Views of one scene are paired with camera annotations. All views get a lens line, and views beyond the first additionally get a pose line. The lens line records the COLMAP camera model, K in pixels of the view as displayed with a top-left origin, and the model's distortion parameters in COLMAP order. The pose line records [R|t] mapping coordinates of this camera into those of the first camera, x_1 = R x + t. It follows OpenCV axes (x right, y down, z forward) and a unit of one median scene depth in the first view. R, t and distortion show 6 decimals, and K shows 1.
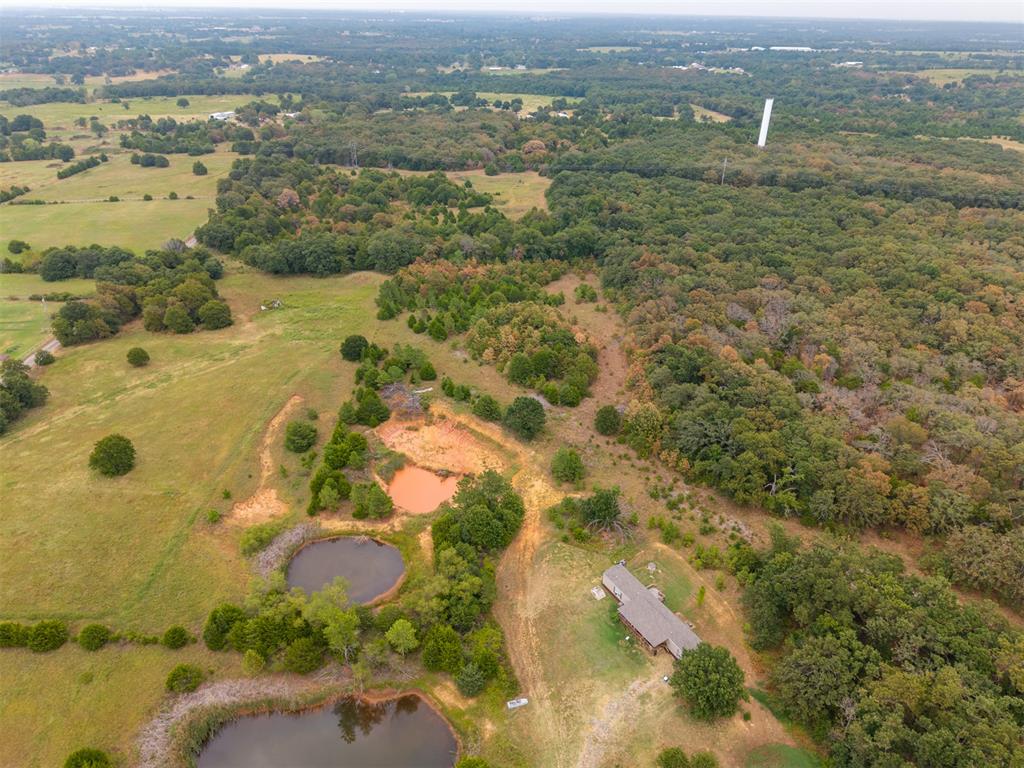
lens RADIAL K [[696.9, 0, 512.0], [0, 696.9, 384.0], [0, 0, 1]] dist [0.037899, -0.041713]
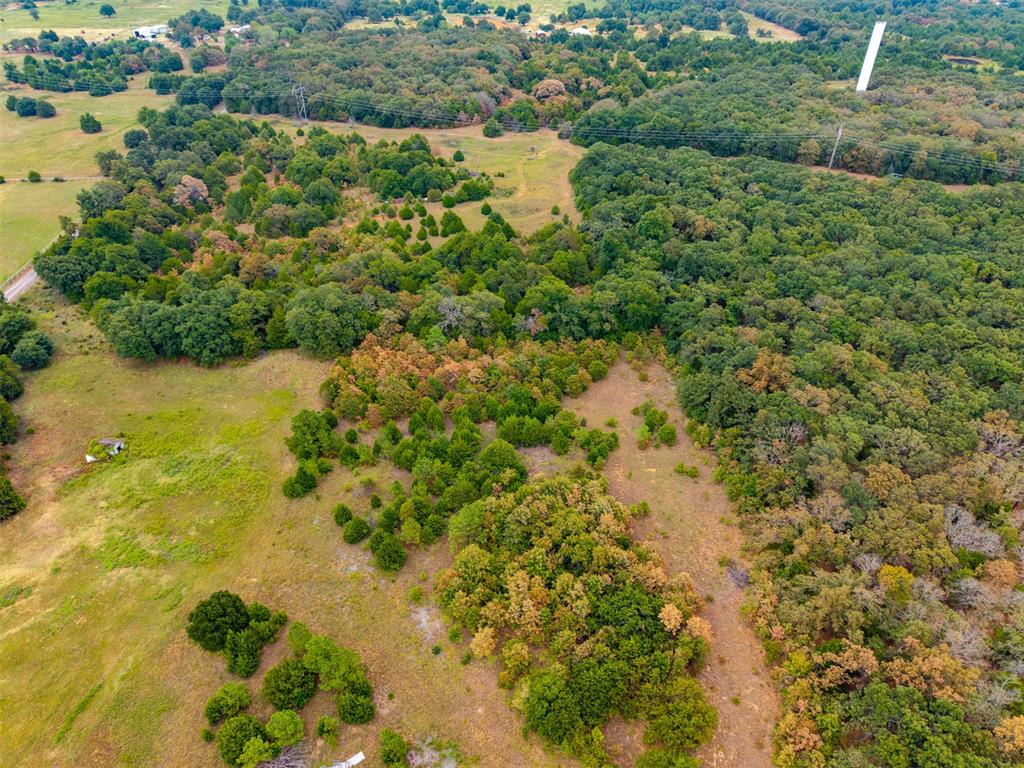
lens RADIAL K [[701.5, 0, 512.0], [0, 701.5, 384.0], [0, 0, 1]] dist [0.013074, -0.004491]
pose [[0.999992, 0.002940, -0.002783, -0.007304], [-0.002559, 0.991748, 0.128178, -0.169458], [0.003137, -0.128170, 0.991747, 0.307181]]
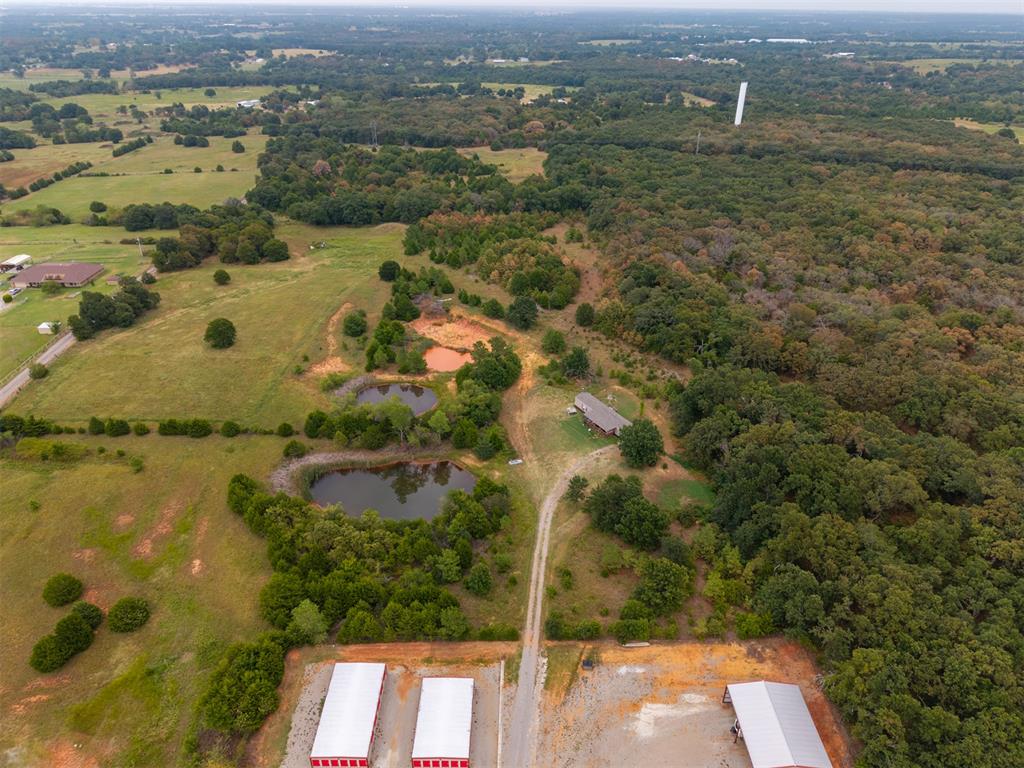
lens RADIAL K [[696.9, 0, 512.0], [0, 696.9, 384.0], [0, 0, 1]] dist [0.037899, -0.041713]
pose [[0.999970, -0.003241, -0.007063, 0.003713], [0.003281, 0.999979, 0.005648, 0.088044], [0.007044, -0.005671, 0.999959, -0.162835]]
